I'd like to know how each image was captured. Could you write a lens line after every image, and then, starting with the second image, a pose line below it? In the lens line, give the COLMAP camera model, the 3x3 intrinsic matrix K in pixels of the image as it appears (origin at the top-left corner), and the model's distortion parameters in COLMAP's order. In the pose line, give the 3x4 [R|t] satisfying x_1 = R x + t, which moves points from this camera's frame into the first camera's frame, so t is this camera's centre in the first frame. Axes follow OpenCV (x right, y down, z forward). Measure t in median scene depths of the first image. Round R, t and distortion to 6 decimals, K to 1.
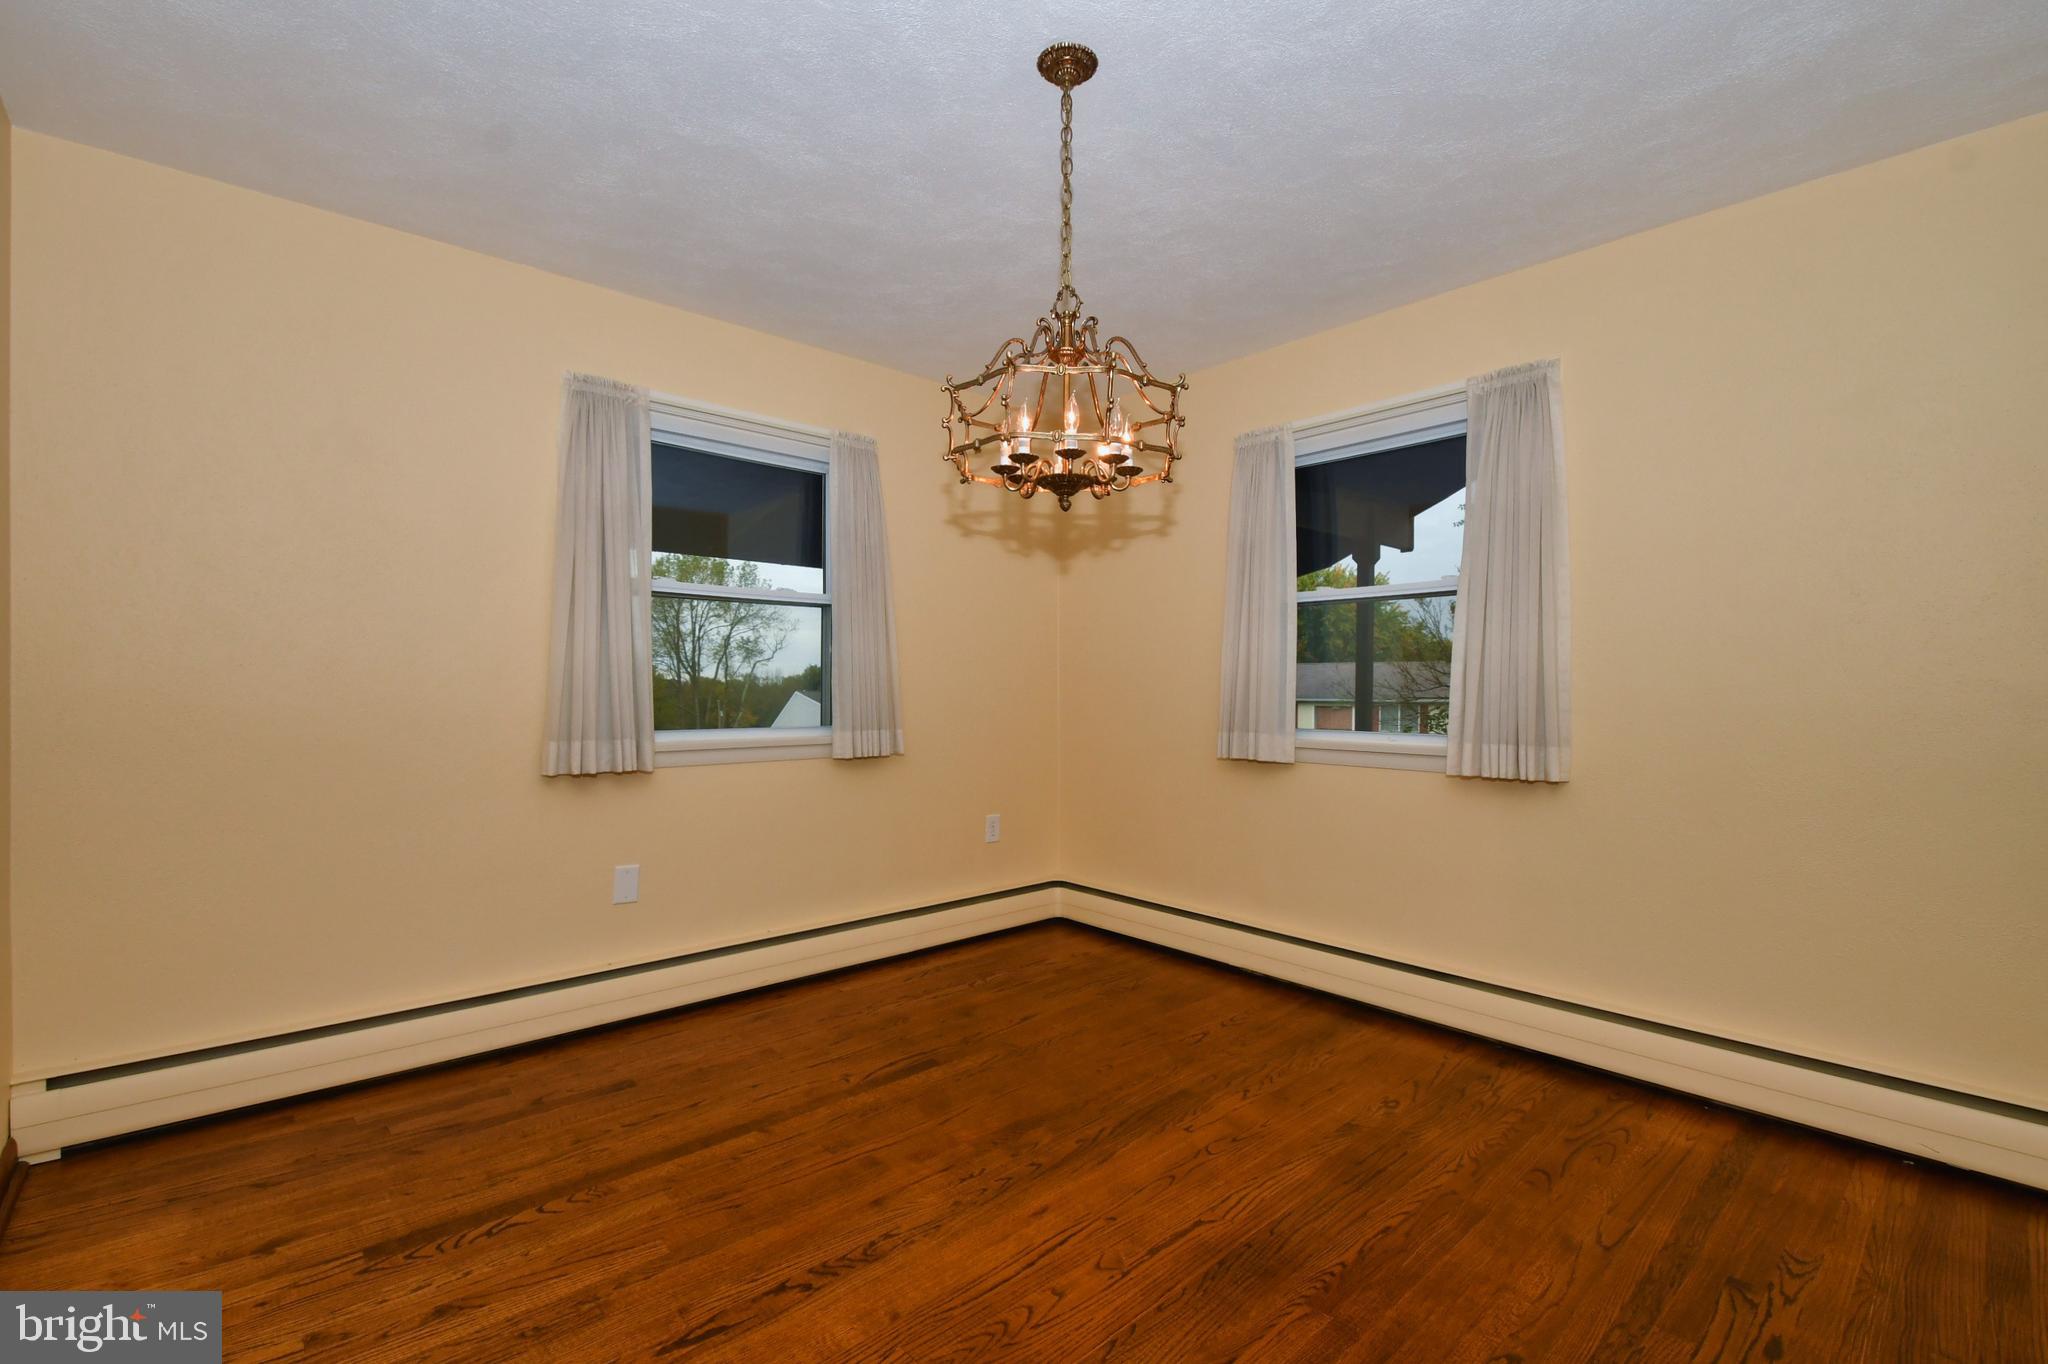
lens RADIAL K [[878.9, 0, 1019.9], [0, 878.9, 696.7], [0, 0, 1]] dist [0.036055, -0.023462]
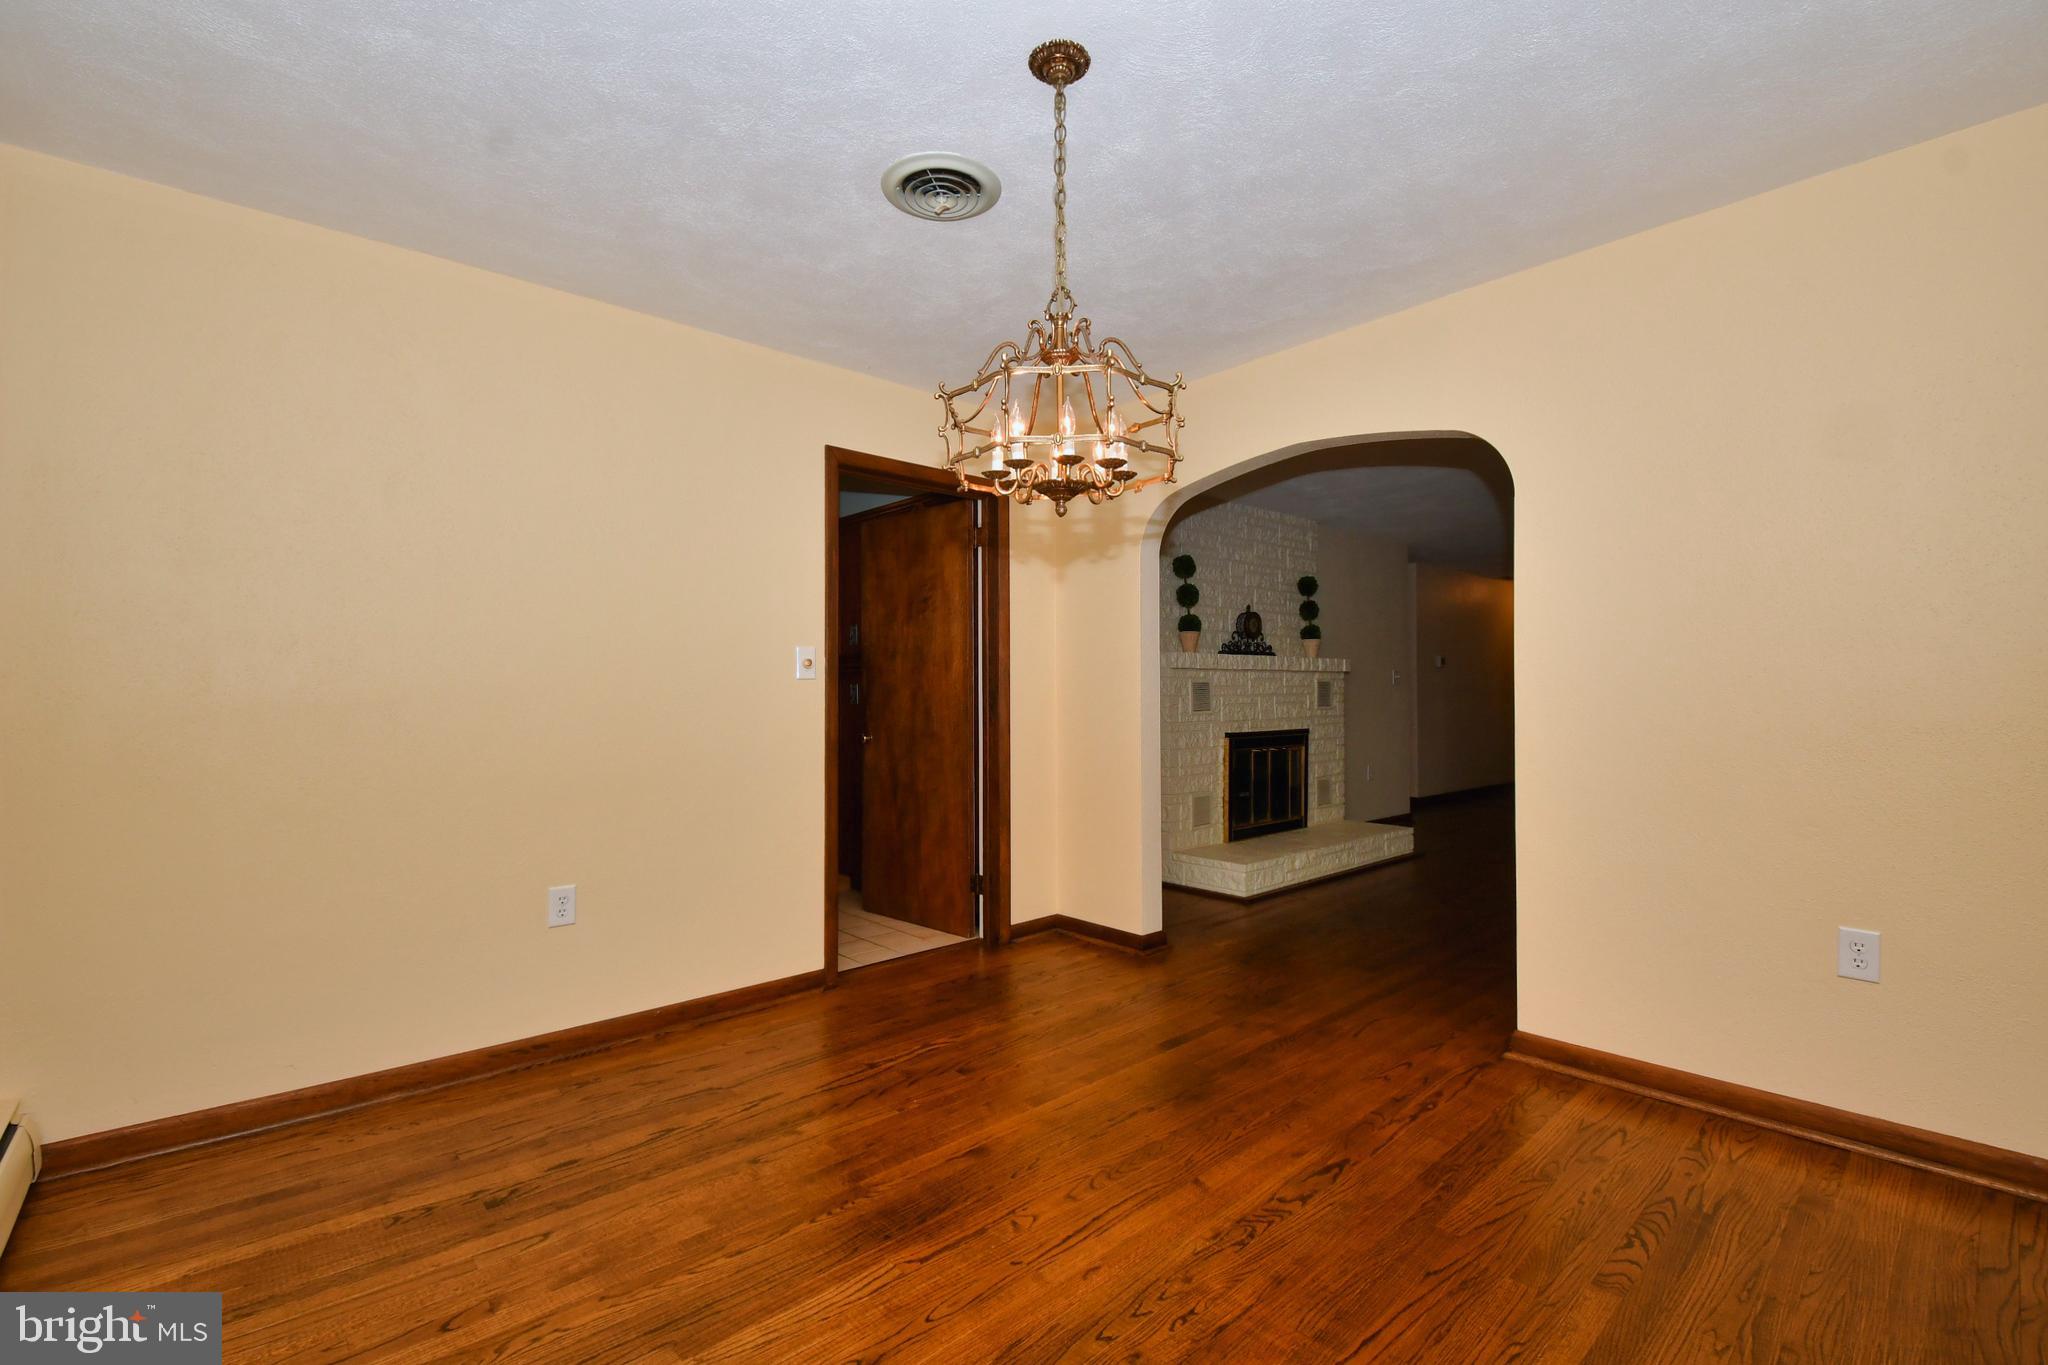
lens RADIAL K [[912.8, 0, 1024.0], [0, 912.8, 682.5], [0, 0, 1]] dist [-0.002994, -0.001109]
pose [[-0.999994, 0.002305, -0.002567, 0.091436], [0.002297, 0.999992, 0.003230, -0.028610], [0.002574, 0.003224, -0.999991, 1.895899]]
